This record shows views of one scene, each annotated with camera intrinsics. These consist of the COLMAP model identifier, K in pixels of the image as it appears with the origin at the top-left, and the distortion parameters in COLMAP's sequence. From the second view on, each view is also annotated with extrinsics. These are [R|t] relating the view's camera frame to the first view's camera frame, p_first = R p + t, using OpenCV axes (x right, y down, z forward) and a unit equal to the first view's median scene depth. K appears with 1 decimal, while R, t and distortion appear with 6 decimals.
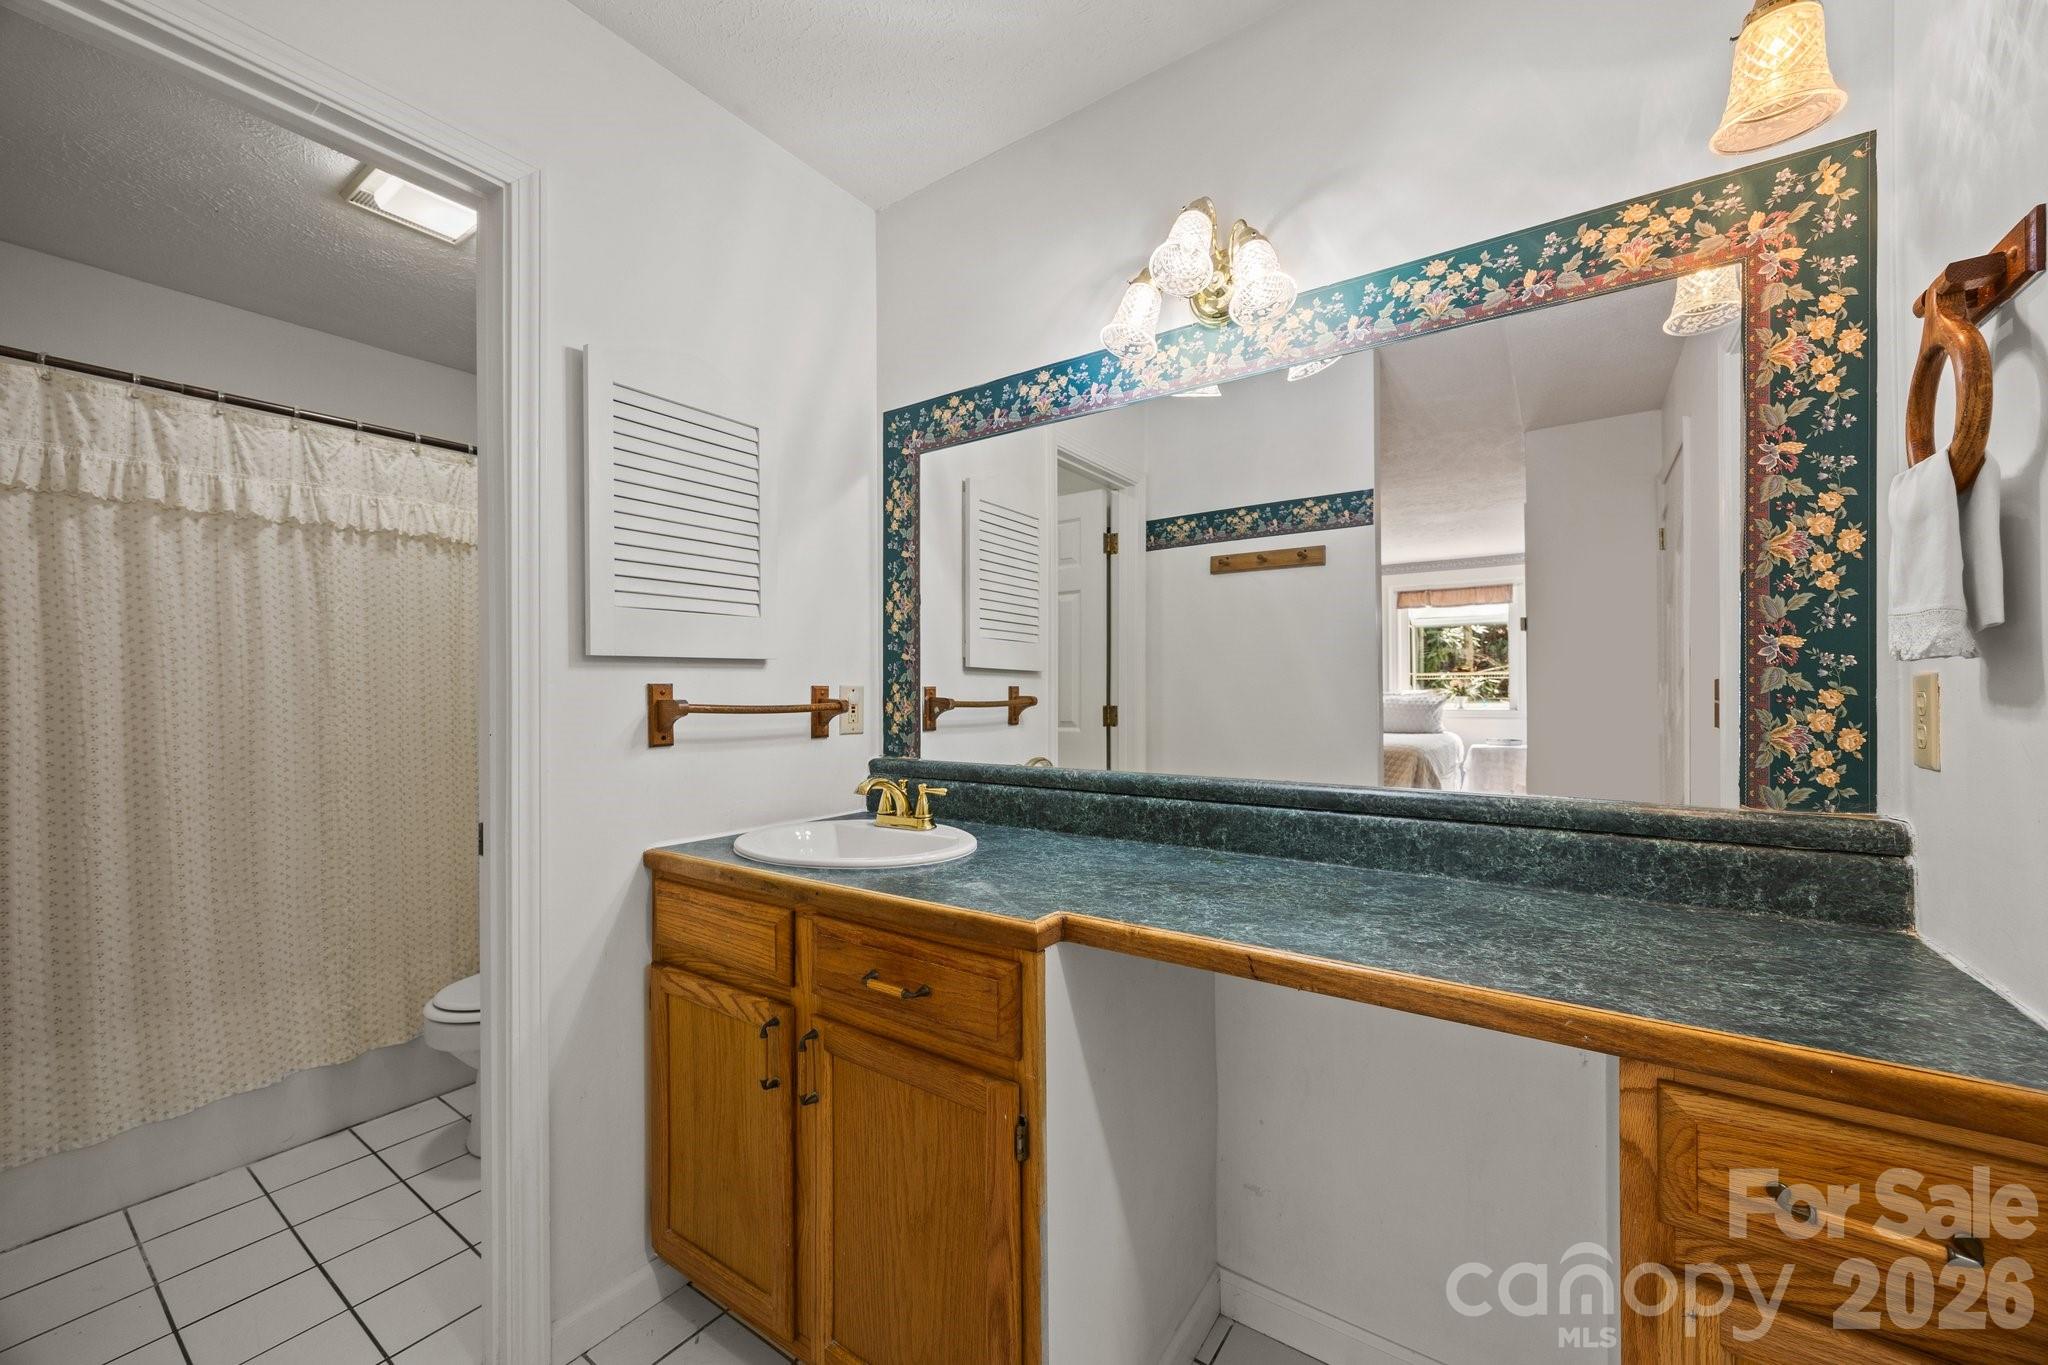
lens RADIAL K [[785.2, 0, 1030.7], [0, 785.2, 693.0], [0, 0, 1]] dist [-0.004934, 0.000644]
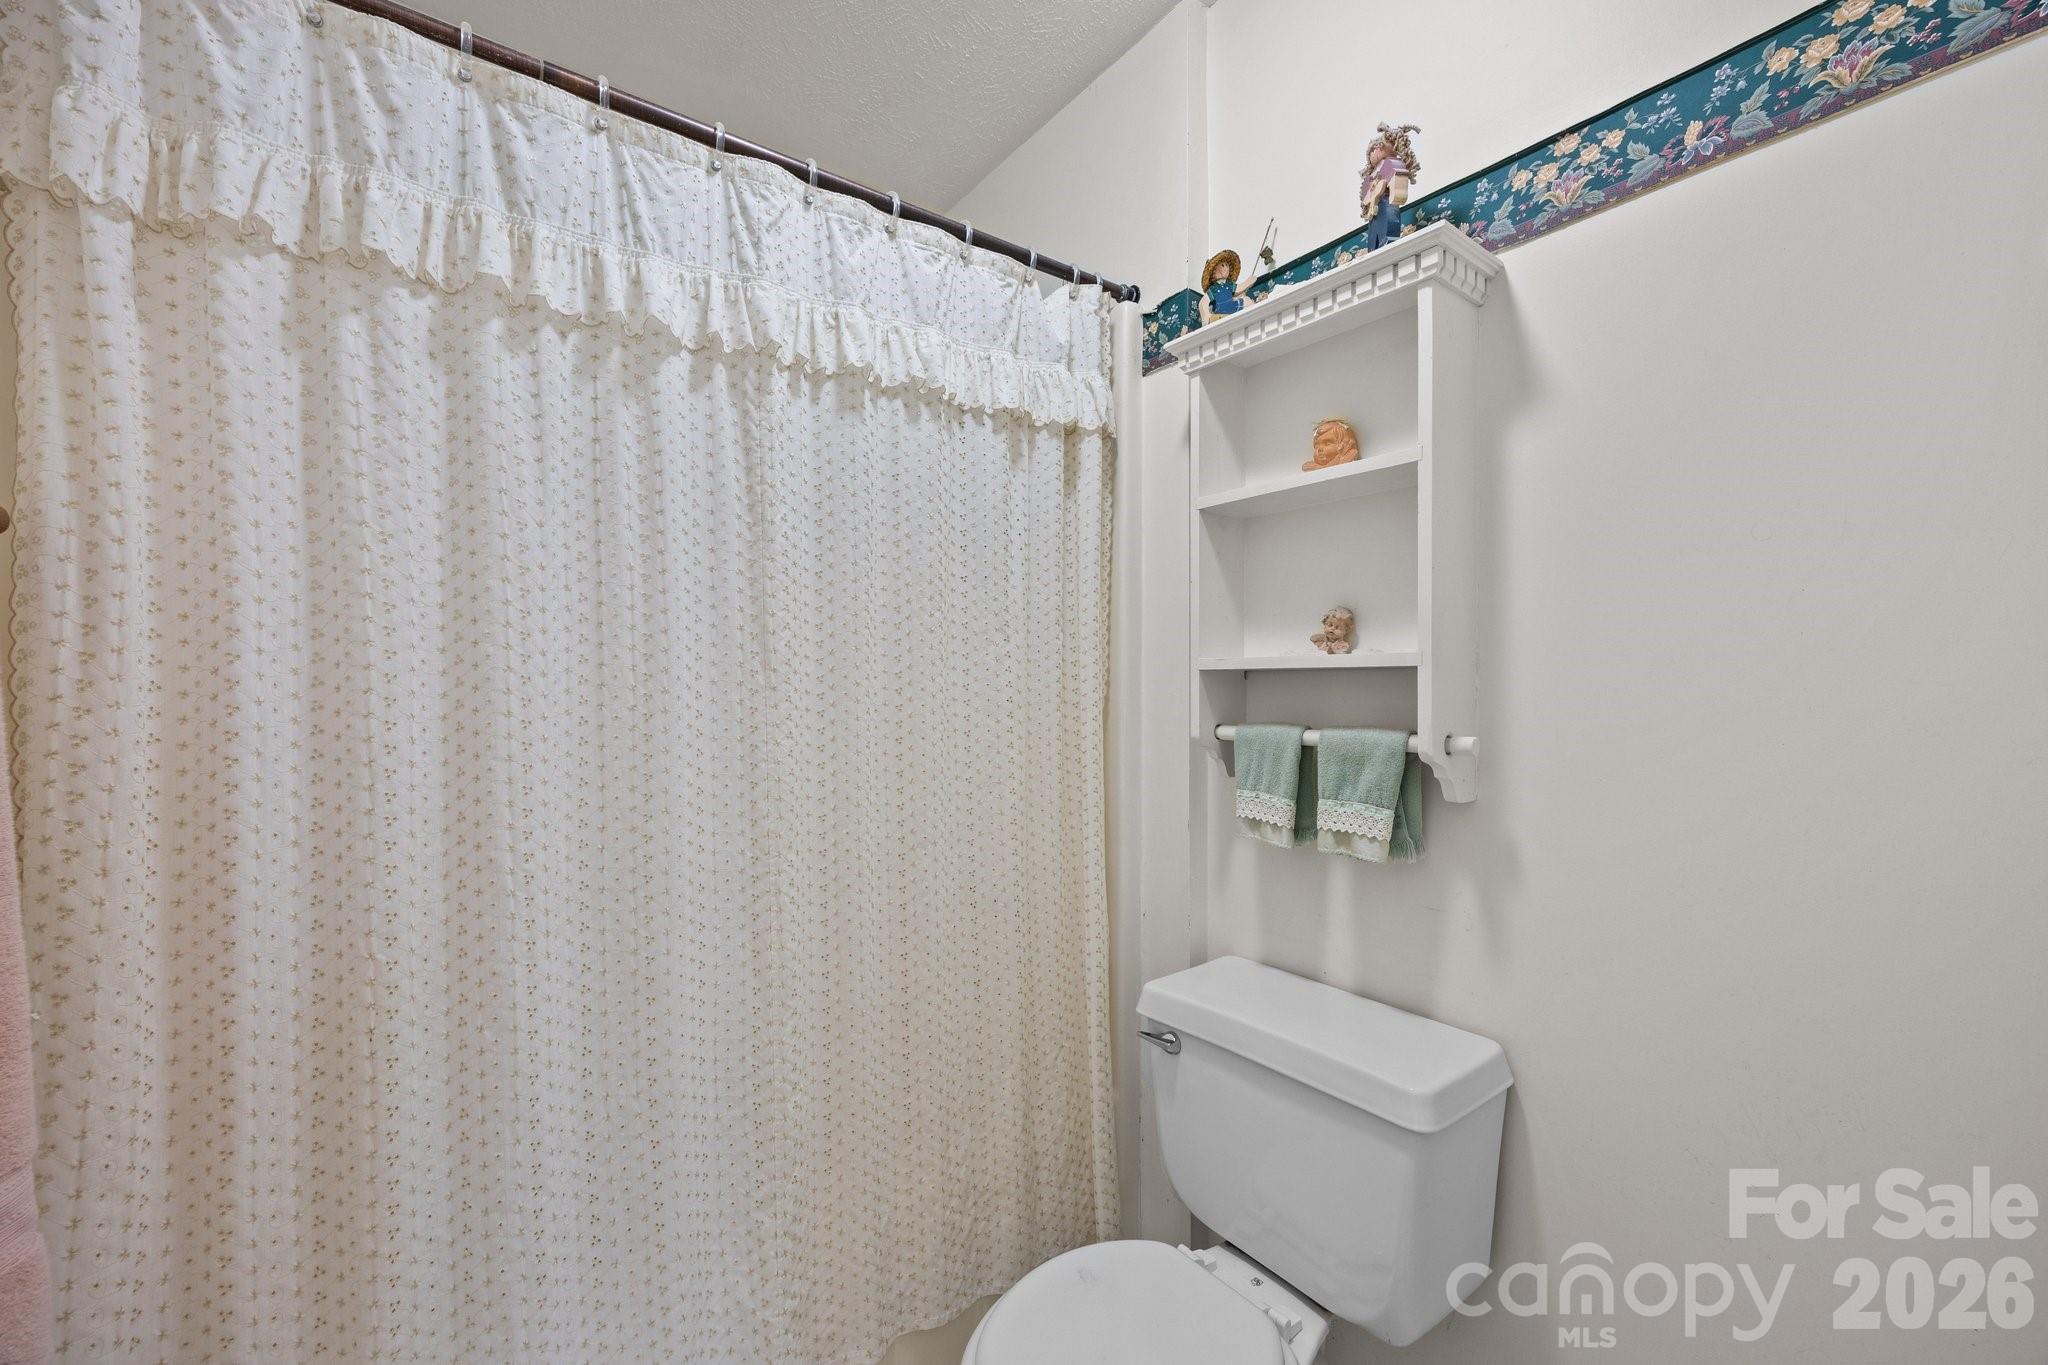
lens RADIAL K [[811.3, 0, 1024.0], [0, 811.3, 682.5], [0, 0, 1]] dist [0.004192, 0.000029]
pose [[0.948012, 0.004146, -0.318207, -0.628999], [-0.005093, 0.999985, -0.002145, 0.001672], [0.318193, 0.003654, 0.948019, 0.608199]]
